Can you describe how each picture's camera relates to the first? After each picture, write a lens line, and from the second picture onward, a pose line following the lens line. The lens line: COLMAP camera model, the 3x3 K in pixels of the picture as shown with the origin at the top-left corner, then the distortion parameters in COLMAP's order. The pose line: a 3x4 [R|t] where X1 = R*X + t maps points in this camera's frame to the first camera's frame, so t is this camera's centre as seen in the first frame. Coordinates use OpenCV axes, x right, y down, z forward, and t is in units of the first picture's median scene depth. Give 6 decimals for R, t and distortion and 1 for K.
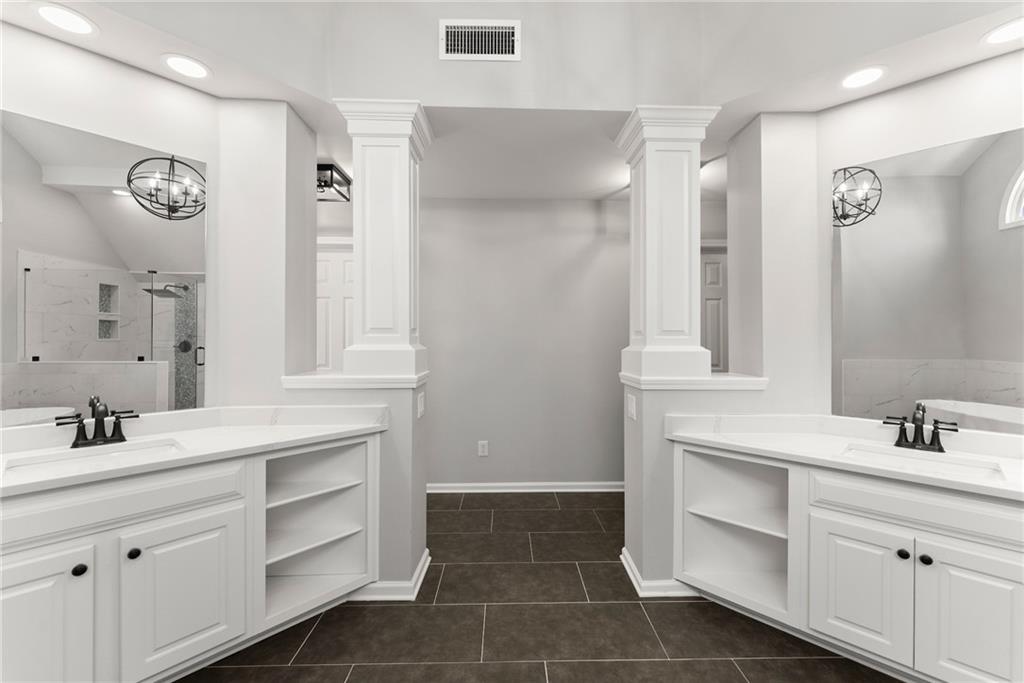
lens RADIAL K [[419.6, 0, 508.9], [0, 419.6, 336.9], [0, 0, 1]] dist [0.004850, -0.000033]
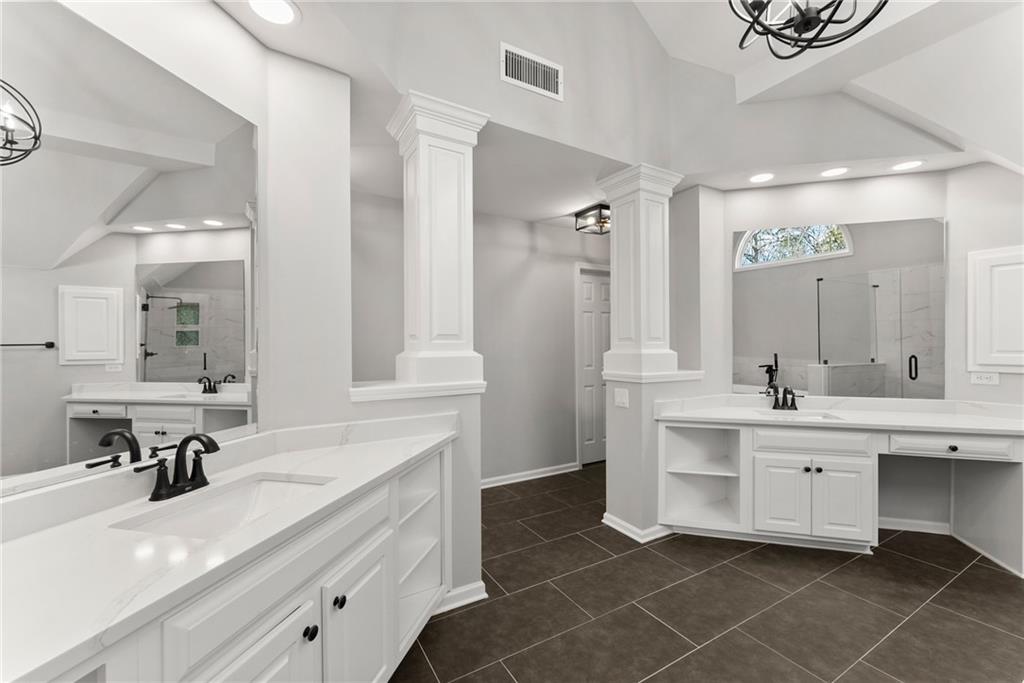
lens RADIAL K [[419.6, 0, 503.0], [0, 419.6, 344.4], [0, 0, 1]] dist [0.004850, -0.000033]
pose [[0.876530, -0.005789, 0.481313, -0.677126], [0.003783, 0.999980, 0.005138, -0.002330], [-0.481333, -0.002683, 0.876534, 0.073447]]
